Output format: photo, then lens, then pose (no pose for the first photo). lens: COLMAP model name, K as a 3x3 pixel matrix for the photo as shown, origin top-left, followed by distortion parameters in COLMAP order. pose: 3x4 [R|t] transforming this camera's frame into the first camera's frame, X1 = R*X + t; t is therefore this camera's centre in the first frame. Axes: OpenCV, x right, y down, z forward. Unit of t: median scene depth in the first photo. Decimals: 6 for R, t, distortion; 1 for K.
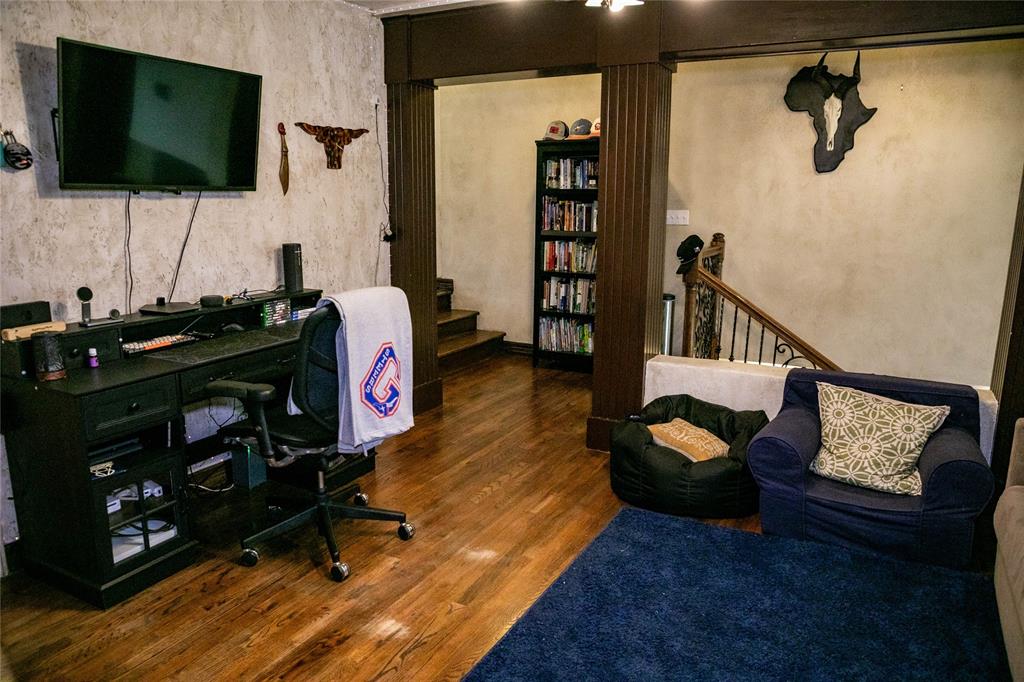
lens RADIAL K [[707.0, 0, 512.0], [0, 707.0, 341.0], [0, 0, 1]] dist [-0.050284, 0.006258]
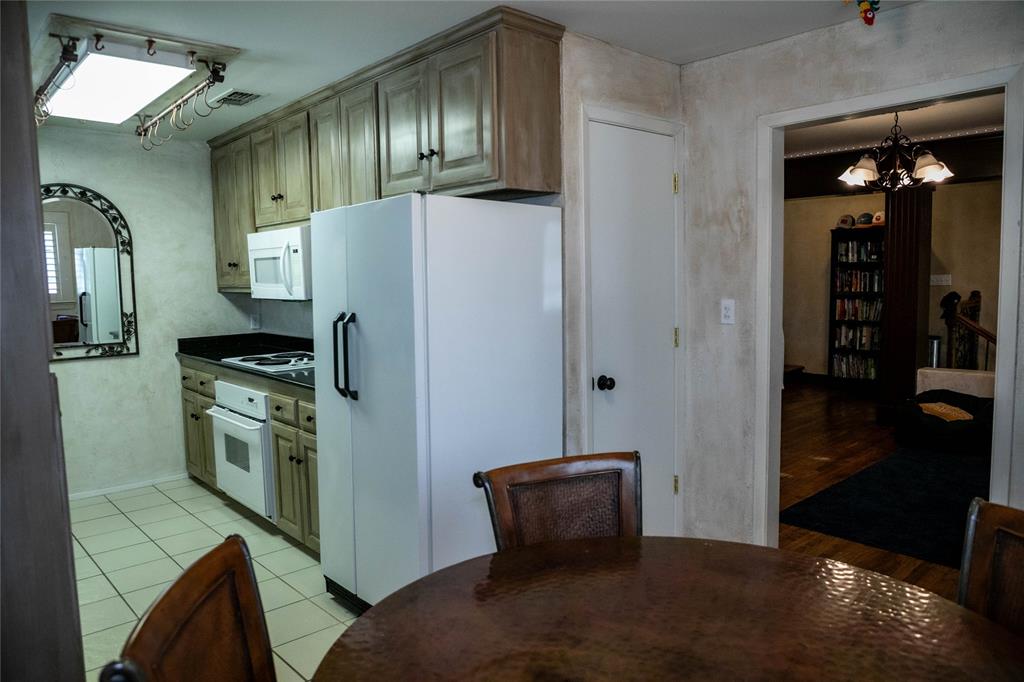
lens RADIAL K [[707.0, 0, 512.0], [0, 707.0, 341.0], [0, 0, 1]] dist [-0.050284, 0.006258]
pose [[0.941502, 0.002882, -0.336995, -0.096010], [-0.036614, 0.994919, -0.093785, 0.098557], [0.335012, 0.100637, 0.936824, -0.527257]]
